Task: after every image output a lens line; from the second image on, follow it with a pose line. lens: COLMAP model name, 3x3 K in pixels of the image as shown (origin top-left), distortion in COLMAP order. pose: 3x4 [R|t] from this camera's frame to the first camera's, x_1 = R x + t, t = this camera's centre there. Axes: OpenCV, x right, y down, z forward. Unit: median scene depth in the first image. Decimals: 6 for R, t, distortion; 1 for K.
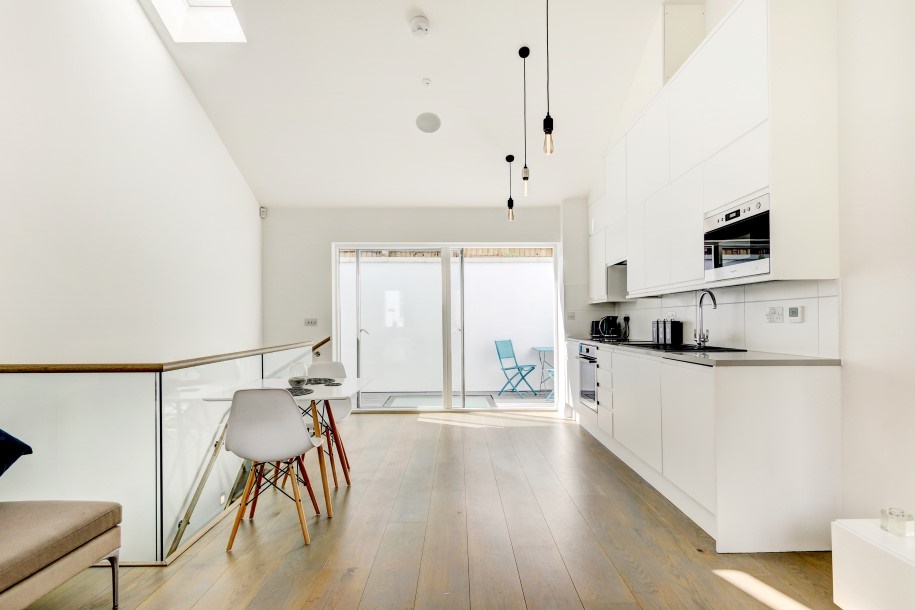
lens RADIAL K [[466.3, 0, 457.6], [0, 466.3, 315.7], [0, 0, 1]] dist [0.003428, 0.000450]
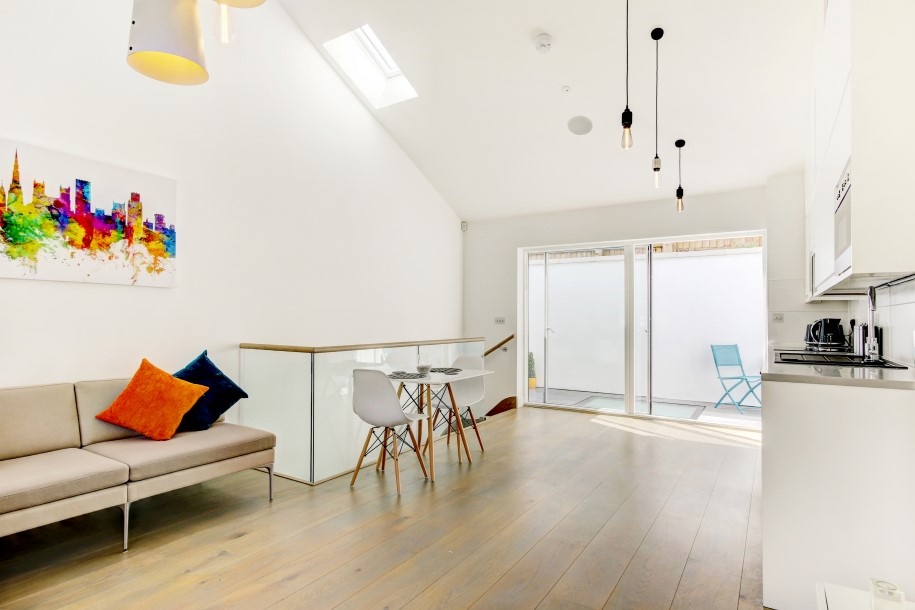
lens RADIAL K [[473.4, 0, 465.7], [0, 473.4, 311.9], [0, 0, 1]] dist [0.000245, 0.000333]
pose [[0.843247, 0.004617, -0.537507, 0.219118], [-0.007487, 0.999967, -0.003156, -0.002799], [0.537474, 0.006685, 0.843254, 0.001364]]
